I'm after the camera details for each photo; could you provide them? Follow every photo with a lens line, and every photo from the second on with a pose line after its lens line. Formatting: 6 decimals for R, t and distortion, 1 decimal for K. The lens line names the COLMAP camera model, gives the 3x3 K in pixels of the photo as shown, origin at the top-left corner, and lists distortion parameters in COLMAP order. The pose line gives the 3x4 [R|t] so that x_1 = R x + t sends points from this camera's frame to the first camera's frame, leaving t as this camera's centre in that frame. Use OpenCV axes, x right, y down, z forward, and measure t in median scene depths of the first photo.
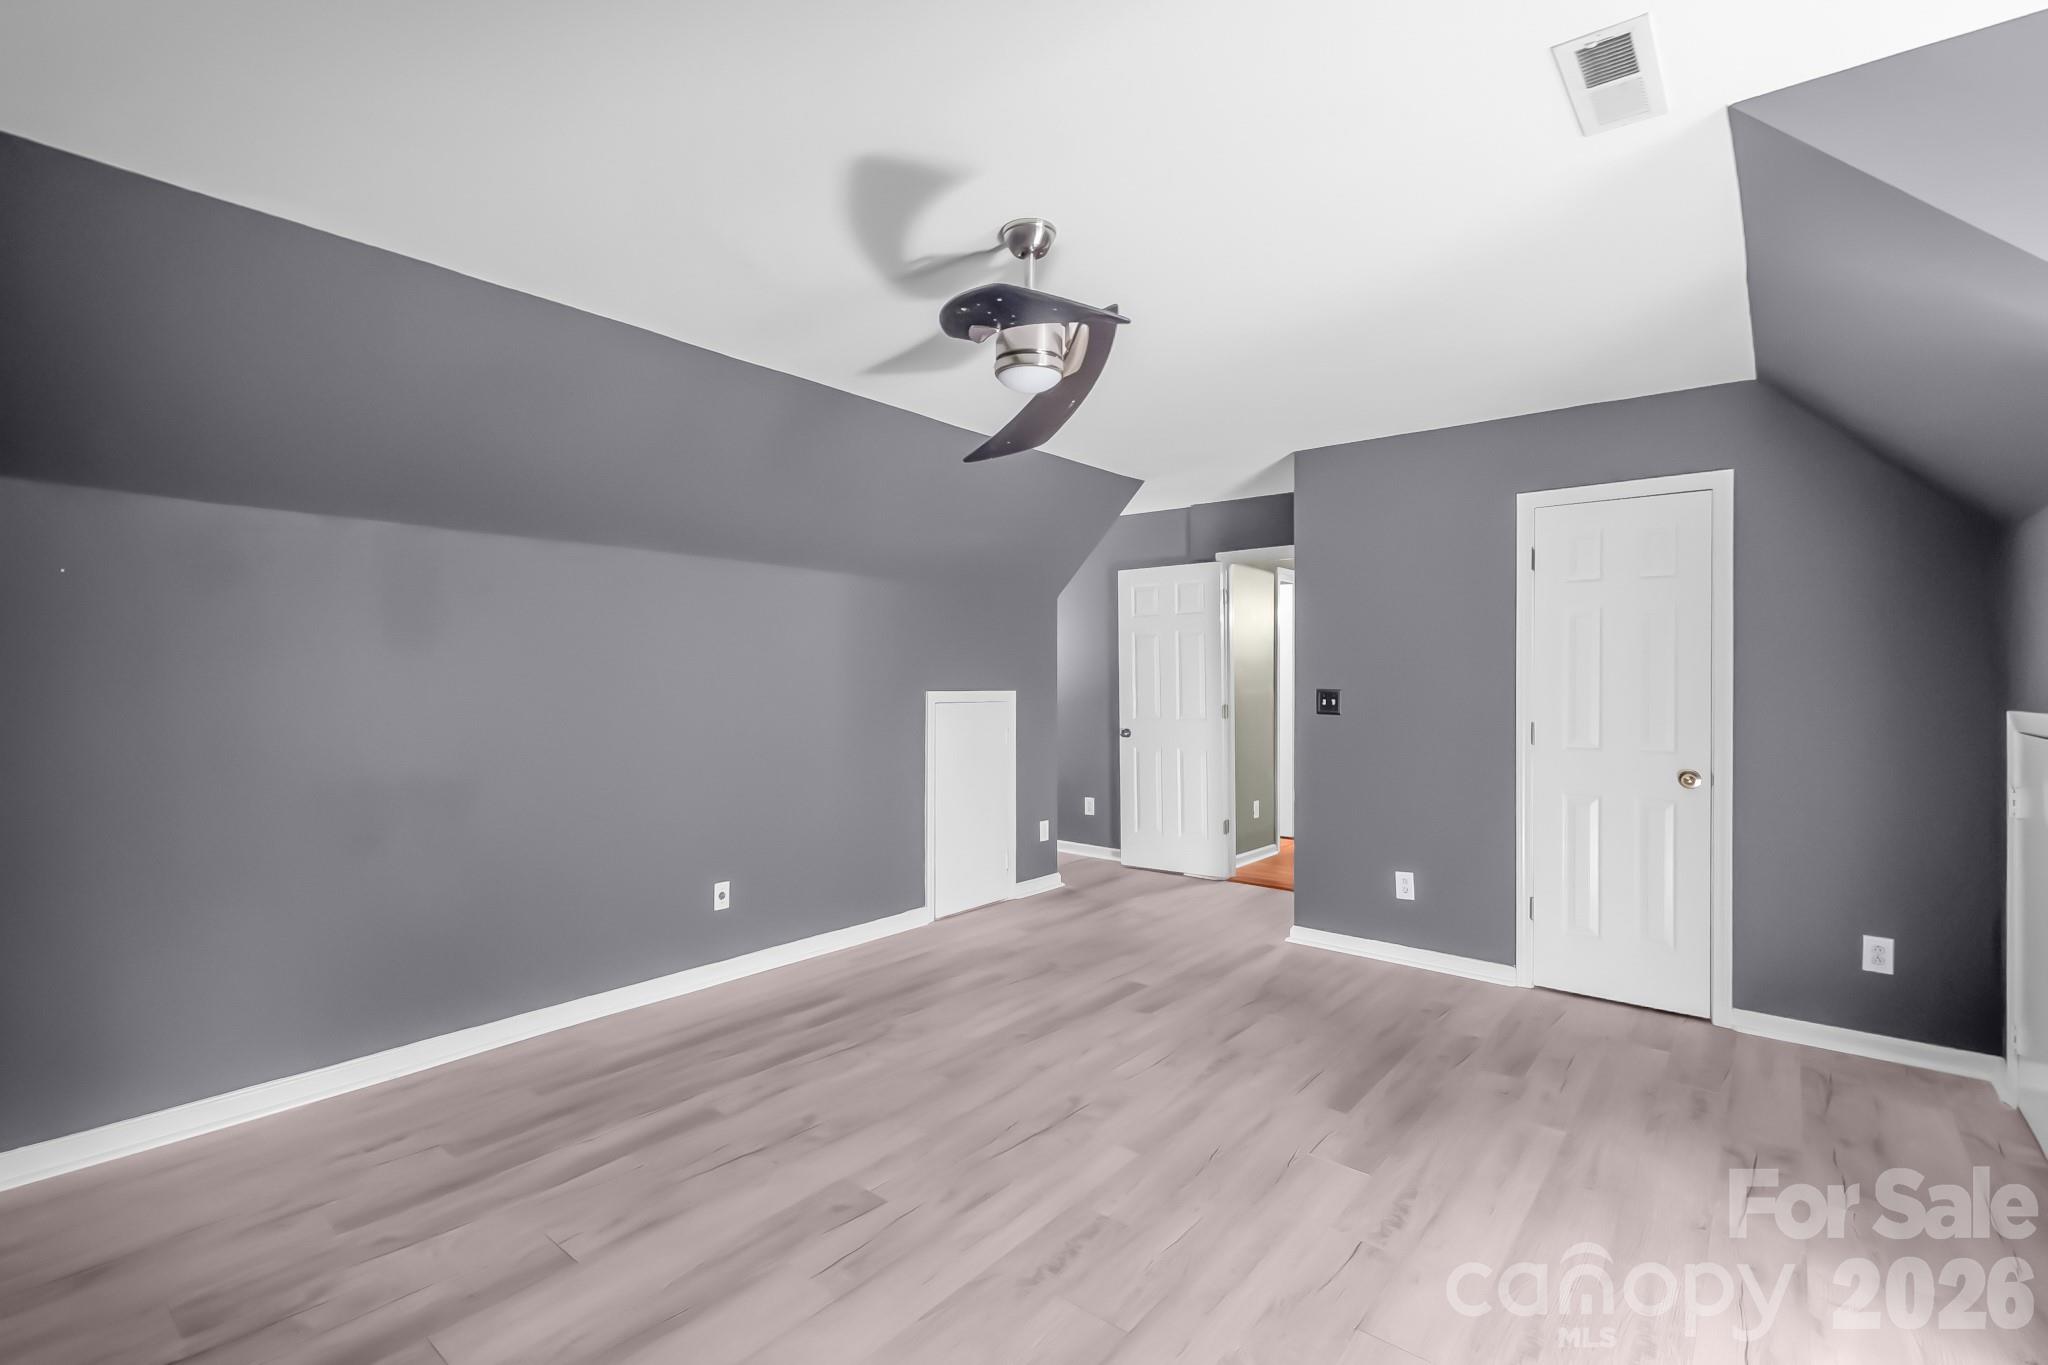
lens RADIAL K [[937.6, 0, 1027.9], [0, 937.6, 684.8], [0, 0, 1]] dist [0.004568, -0.002944]
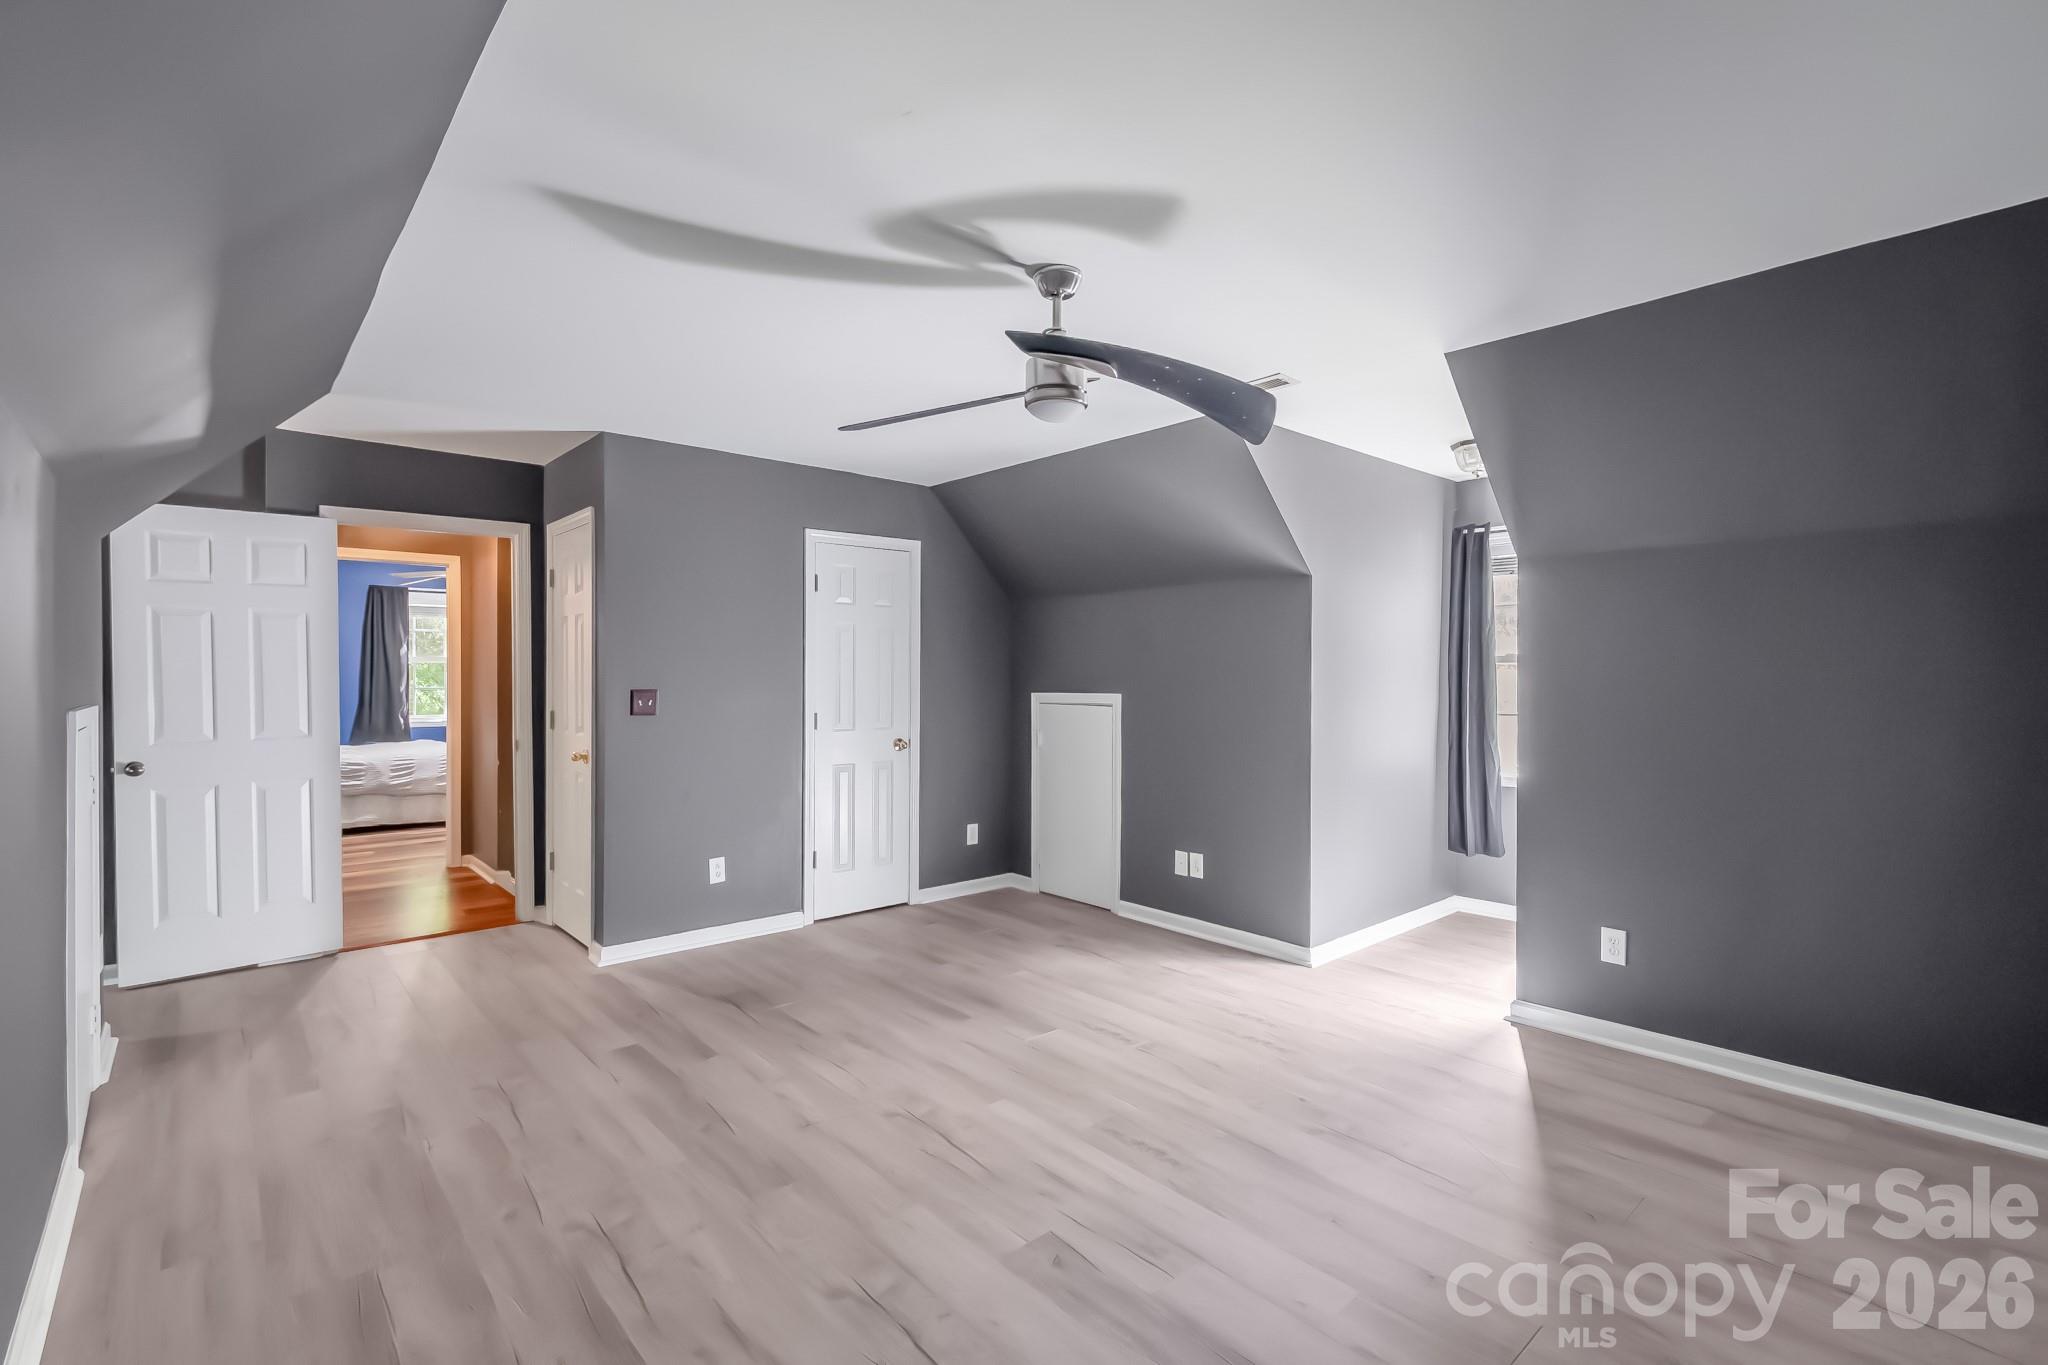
lens RADIAL K [[937.6, 0, 1032.0], [0, 937.6, 680.7], [0, 0, 1]] dist [0.004568, -0.002944]
pose [[0.137084, -0.011075, 0.990498, -0.798971], [0.006661, 0.999925, 0.010258, -0.016024], [-0.990537, 0.005191, 0.137148, 0.643909]]
